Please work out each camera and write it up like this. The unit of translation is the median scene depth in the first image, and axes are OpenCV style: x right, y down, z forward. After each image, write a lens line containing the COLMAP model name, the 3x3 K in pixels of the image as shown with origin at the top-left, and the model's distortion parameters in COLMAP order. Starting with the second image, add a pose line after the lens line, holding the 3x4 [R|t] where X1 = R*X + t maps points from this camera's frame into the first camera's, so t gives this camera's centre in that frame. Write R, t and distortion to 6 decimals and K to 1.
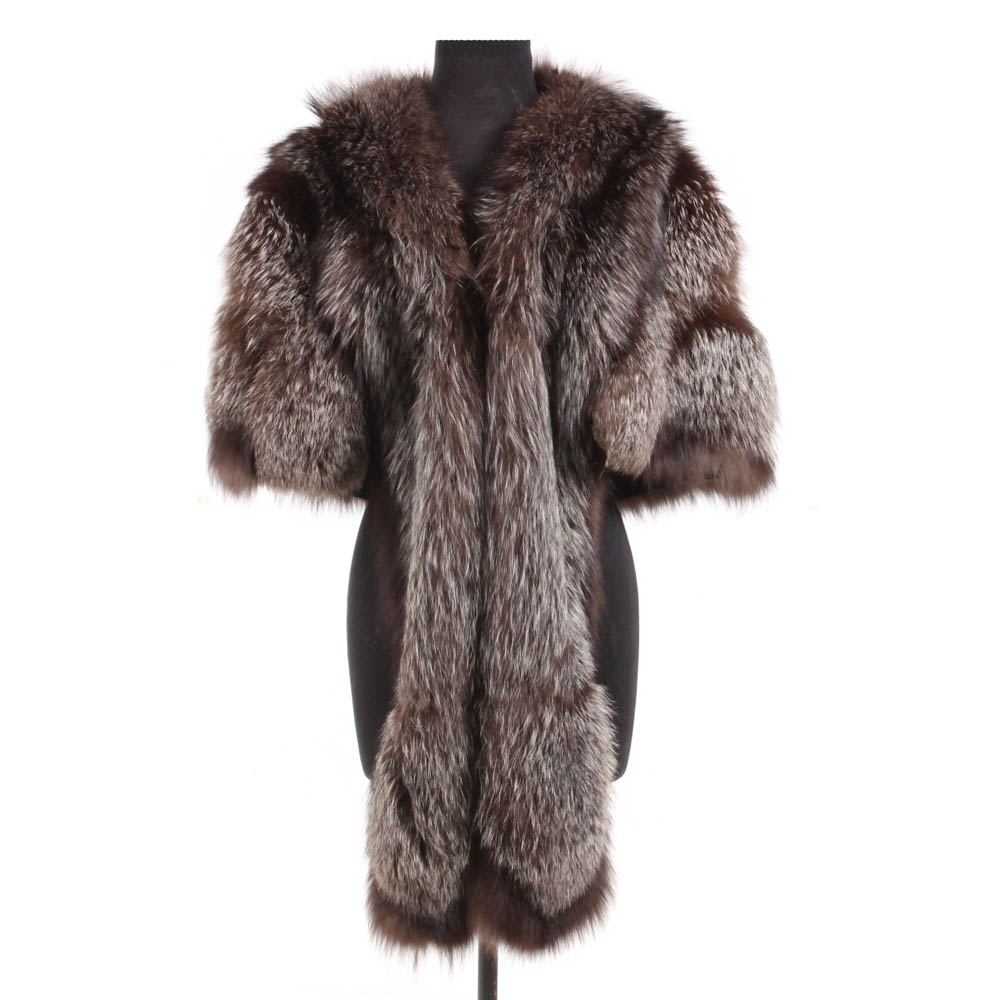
lens RADIAL K [[3465.6, 0, 471.3], [0, 3465.6, 430.6], [0, 0, 1]] dist [0.014154, 0.000000]
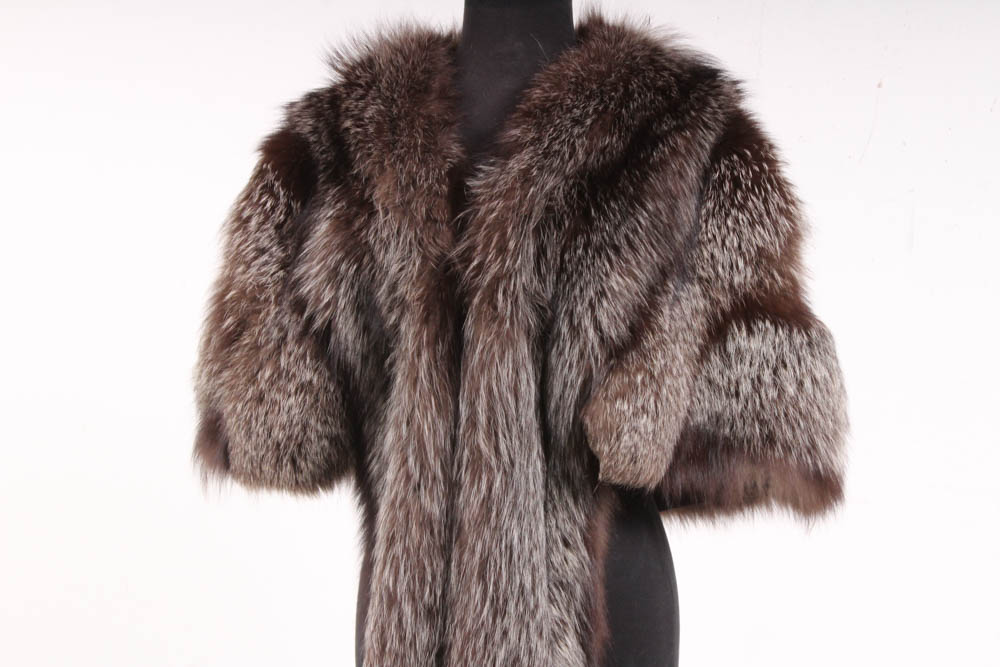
lens RADIAL K [[2381.8, 0, 495.8], [0, 2381.8, 326.9], [0, 0, 1]] dist [0.080104, 0.000000]
pose [[0.970140, 0.031255, -0.240524, 0.153869], [-0.032611, 0.999467, -0.001659, -0.025528], [0.240344, 0.009453, 0.970642, 0.419213]]
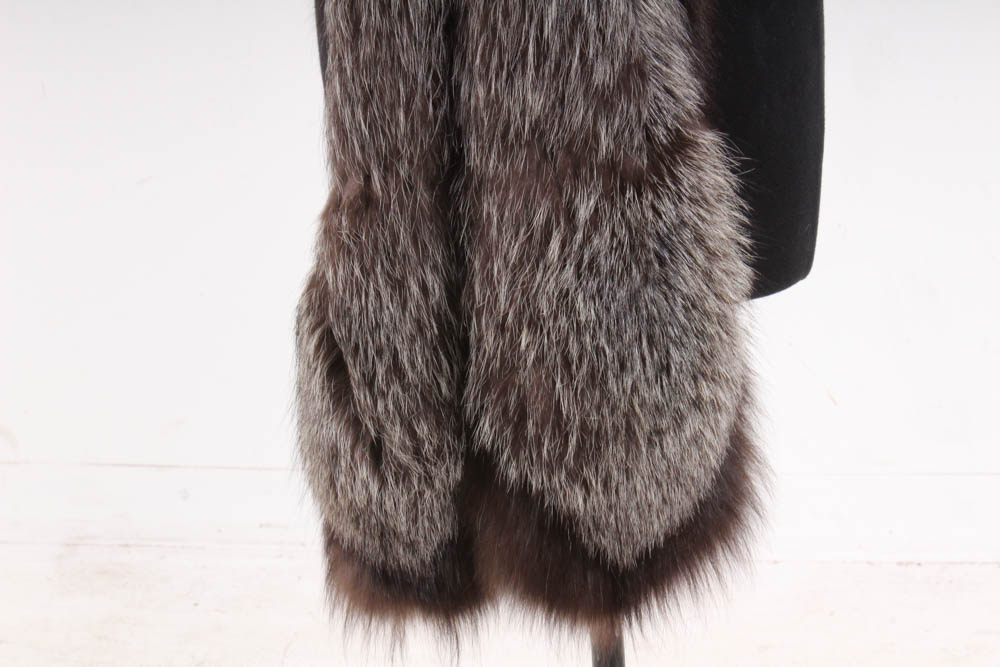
lens RADIAL K [[2381.8, 0, 499.2], [0, 2381.8, 338.3], [0, 0, 1]] dist [0.080104, 0.000000]
pose [[0.970086, -0.024976, -0.241473, 0.093855], [0.070885, 0.980487, 0.183357, 0.035157], [0.232182, -0.194989, 0.952927, 0.639481]]
